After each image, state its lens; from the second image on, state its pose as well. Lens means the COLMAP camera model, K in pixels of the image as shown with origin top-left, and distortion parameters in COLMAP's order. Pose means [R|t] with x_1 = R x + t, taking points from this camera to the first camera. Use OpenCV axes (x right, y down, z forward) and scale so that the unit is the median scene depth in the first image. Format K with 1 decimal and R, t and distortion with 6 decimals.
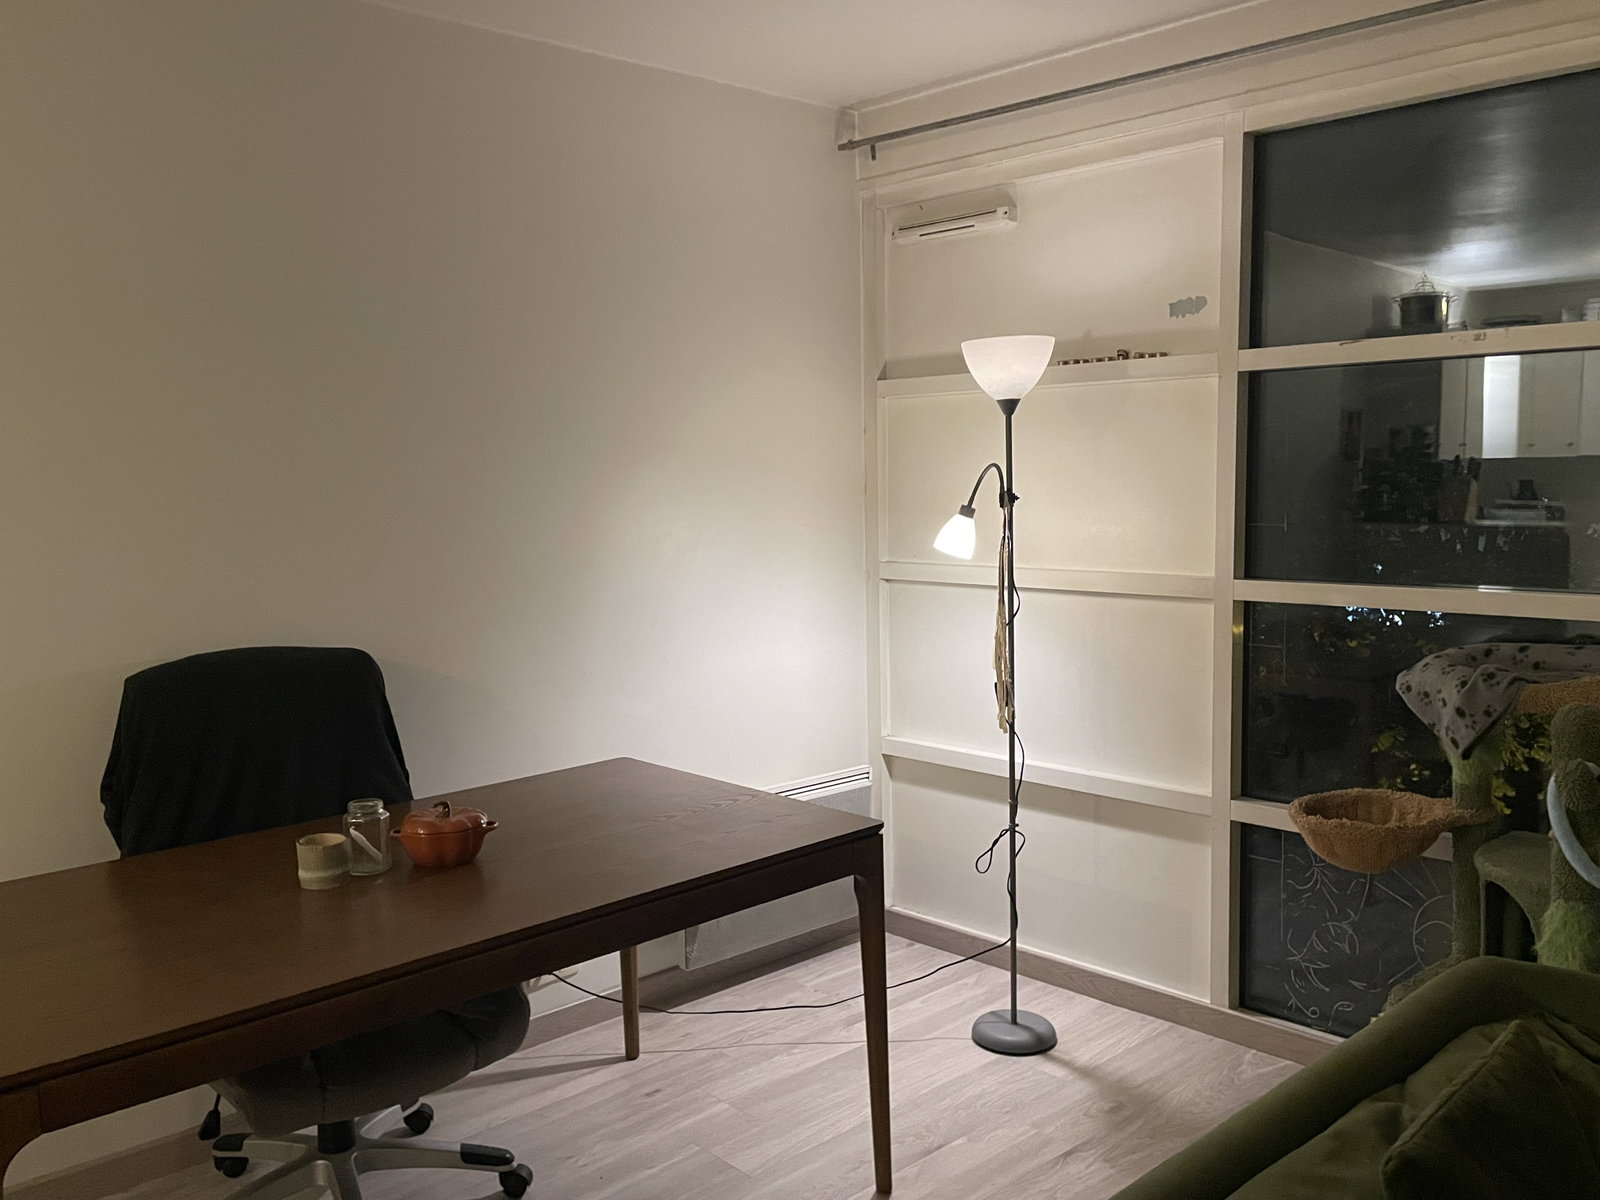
lens RADIAL K [[1326.7, 0, 801.5], [0, 1326.7, 602.7], [0, 0, 1]] dist [-0.006561, -0.000210]
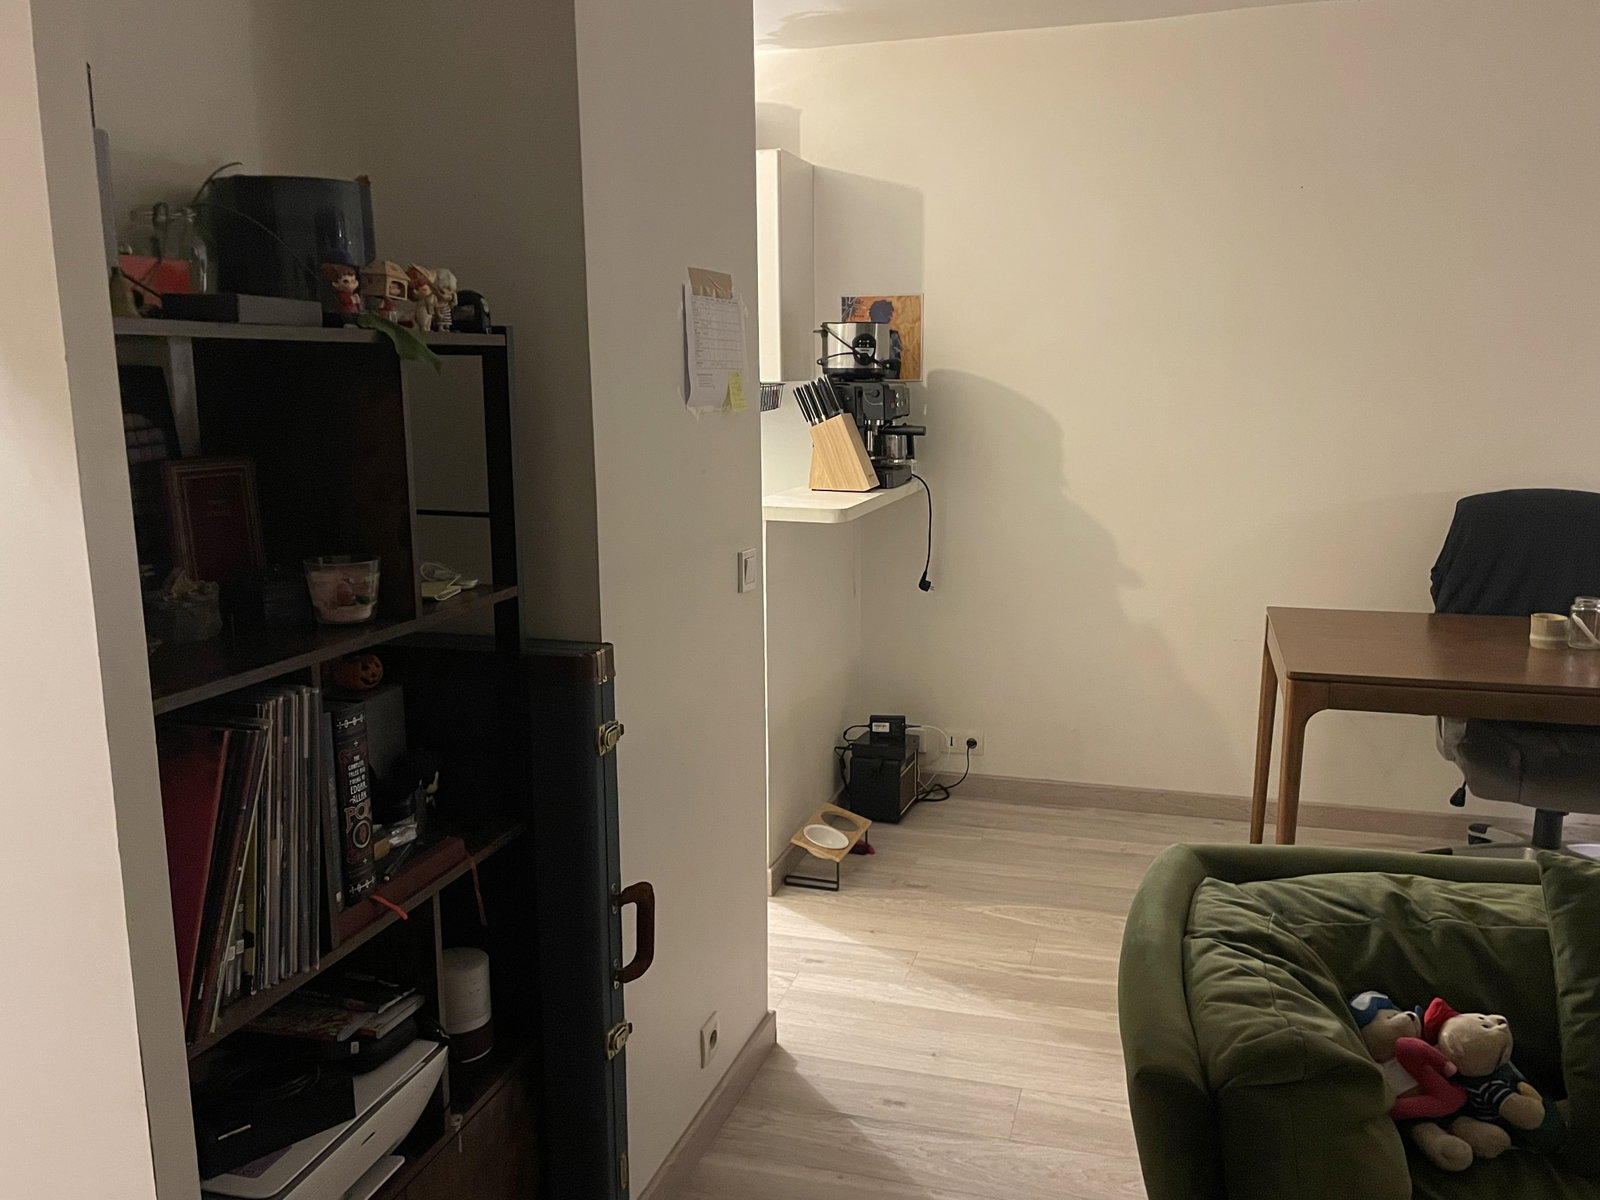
lens RADIAL K [[1326.7, 0, 801.2], [0, 1326.7, 602.5], [0, 0, 1]] dist [-0.006561, -0.000210]
pose [[0.504505, 0.164424, -0.847608, 0.318195], [-0.087070, 0.986384, 0.139520, 0.022070], [0.859008, 0.003413, 0.511952, -0.318335]]
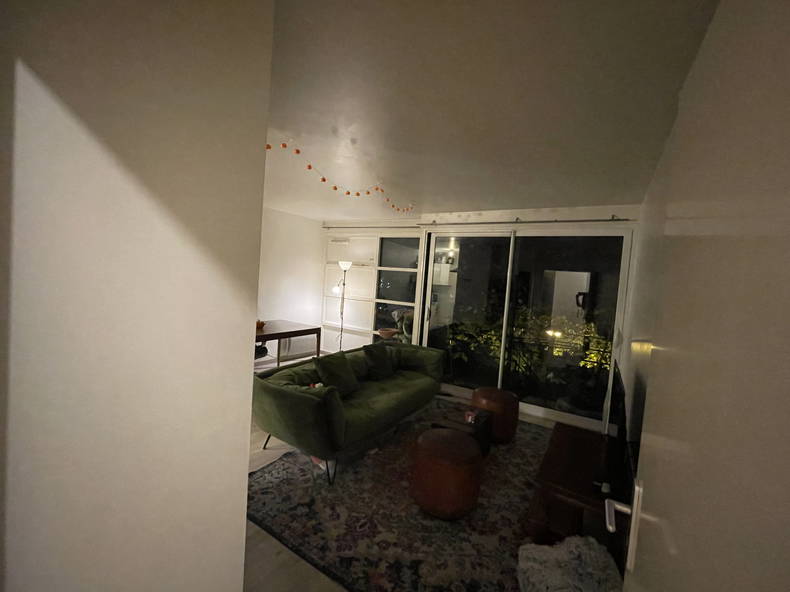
lens RADIAL K [[322.0, 0, 393.7], [0, 322.0, 294.5], [0, 0, 1]] dist [-0.000177, -0.000002]
pose [[0.963592, 0.081348, 0.254701, -0.014888], [-0.070121, 0.996136, -0.052870, 0.042236], [-0.258018, 0.033085, 0.965573, -0.658215]]
